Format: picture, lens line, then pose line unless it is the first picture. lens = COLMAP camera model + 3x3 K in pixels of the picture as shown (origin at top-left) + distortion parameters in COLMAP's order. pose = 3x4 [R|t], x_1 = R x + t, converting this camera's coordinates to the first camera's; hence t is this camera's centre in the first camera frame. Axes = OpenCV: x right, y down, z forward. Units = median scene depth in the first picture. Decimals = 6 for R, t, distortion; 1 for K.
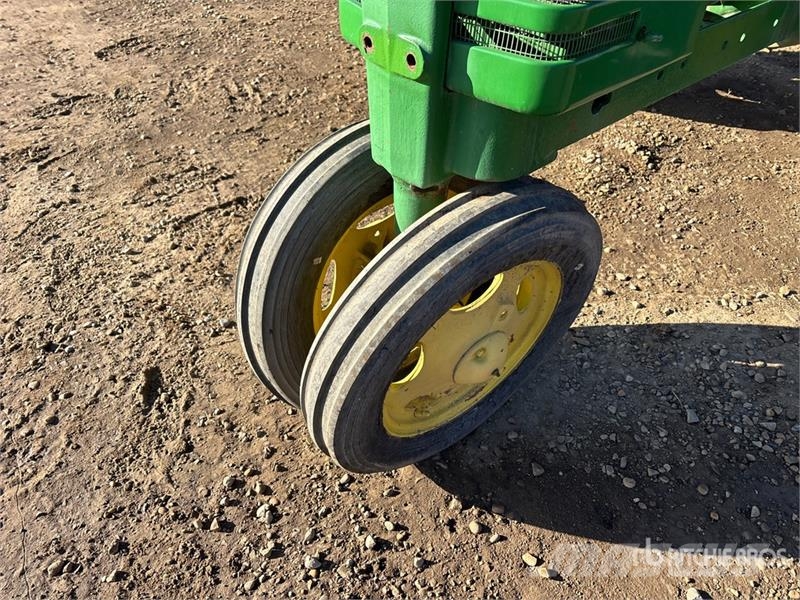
lens RADIAL K [[602.6, 0, 401.8], [0, 602.6, 311.1], [0, 0, 1]] dist [0.042923, -0.040980]
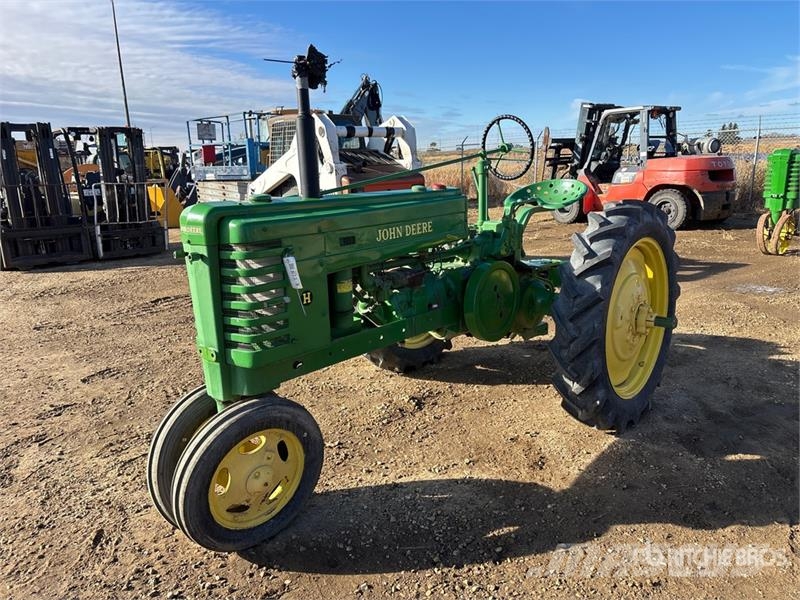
lens RADIAL K [[606.5, 0, 402.7], [0, 606.5, 302.5], [0, 0, 1]] dist [0.053448, -0.070989]
pose [[0.993606, -0.079110, 0.080549, 0.381429], [0.108303, 0.869398, -0.482097, 0.472992], [-0.031890, 0.487738, 0.872407, -0.922837]]
